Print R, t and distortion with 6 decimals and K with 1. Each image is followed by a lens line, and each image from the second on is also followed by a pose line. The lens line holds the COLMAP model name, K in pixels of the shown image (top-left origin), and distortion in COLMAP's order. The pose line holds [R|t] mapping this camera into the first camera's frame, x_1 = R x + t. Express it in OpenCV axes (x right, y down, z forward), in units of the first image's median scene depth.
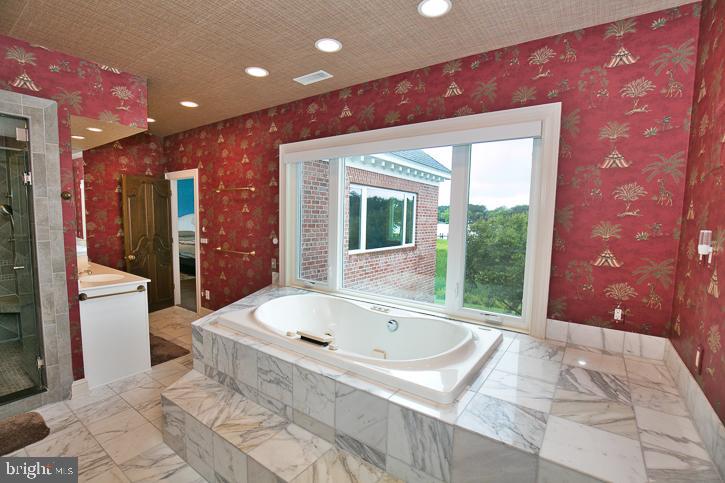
lens RADIAL K [[332.3, 0, 363.1], [0, 332.3, 244.7], [0, 0, 1]] dist [-0.033436, 0.004789]
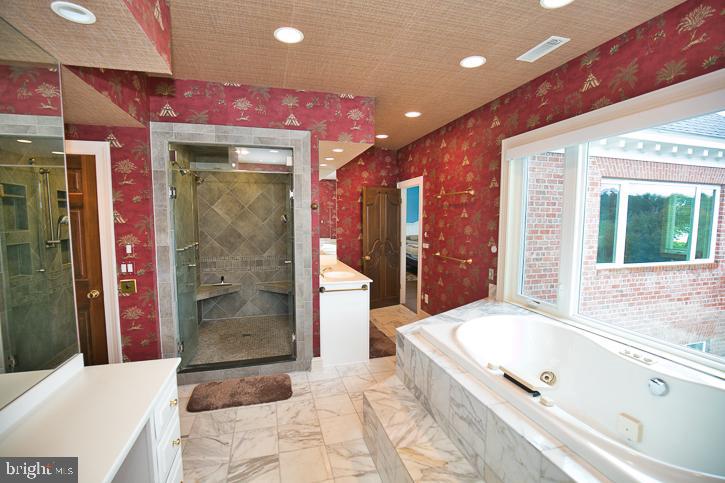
lens RADIAL K [[332.3, 0, 363.3], [0, 332.3, 245.6], [0, 0, 1]] dist [-0.033436, 0.004789]
pose [[0.778907, 0.033769, -0.626230, 0.023404], [-0.040803, 0.999162, 0.003128, -0.012897], [0.625811, 0.023115, 0.779632, 0.123100]]
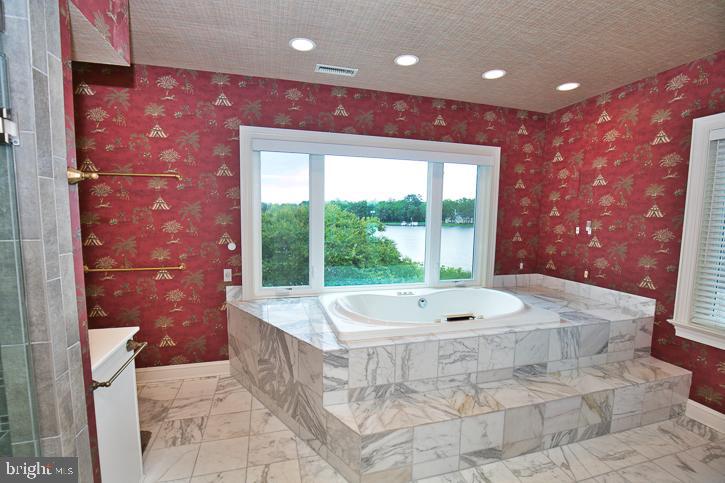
lens RADIAL K [[332.3, 0, 362.0], [0, 332.3, 247.8], [0, 0, 1]] dist [-0.033436, 0.004789]
pose [[0.633046, -0.085155, 0.769416, -0.932045], [0.065694, 0.996255, 0.056211, -0.044204], [-0.771322, 0.014962, 0.636270, 0.359436]]
